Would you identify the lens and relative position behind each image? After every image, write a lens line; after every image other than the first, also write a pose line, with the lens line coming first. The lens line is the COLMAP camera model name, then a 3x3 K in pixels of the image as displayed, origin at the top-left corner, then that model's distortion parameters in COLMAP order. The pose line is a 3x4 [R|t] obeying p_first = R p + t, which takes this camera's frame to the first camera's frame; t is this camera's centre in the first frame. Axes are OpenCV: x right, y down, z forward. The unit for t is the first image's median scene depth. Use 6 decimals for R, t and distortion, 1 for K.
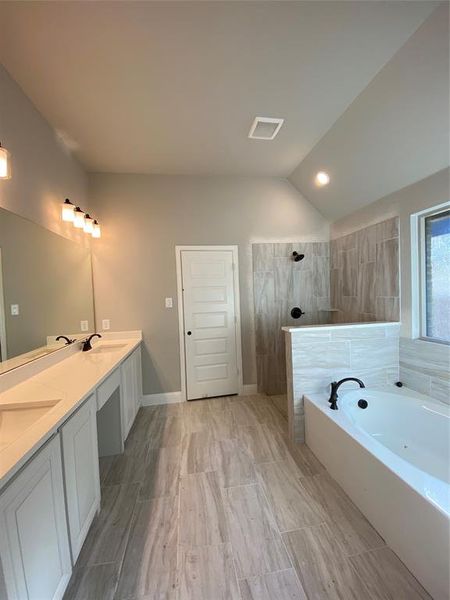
lens RADIAL K [[241.8, 0, 225.0], [0, 241.8, 300.0], [0, 0, 1]] dist [0.021220, -0.020172]
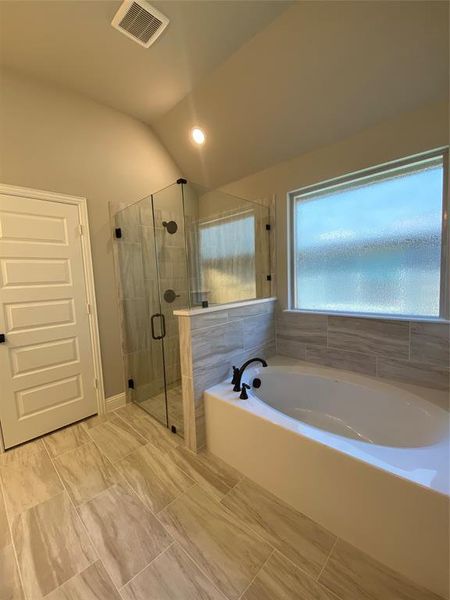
lens RADIAL K [[241.8, 0, 225.0], [0, 241.8, 300.0], [0, 0, 1]] dist [0.021220, -0.020172]
pose [[0.796097, -0.051045, 0.603012, -0.089401], [0.029904, 0.998537, 0.045047, 0.051059], [-0.604430, -0.017830, 0.796459, 0.309183]]
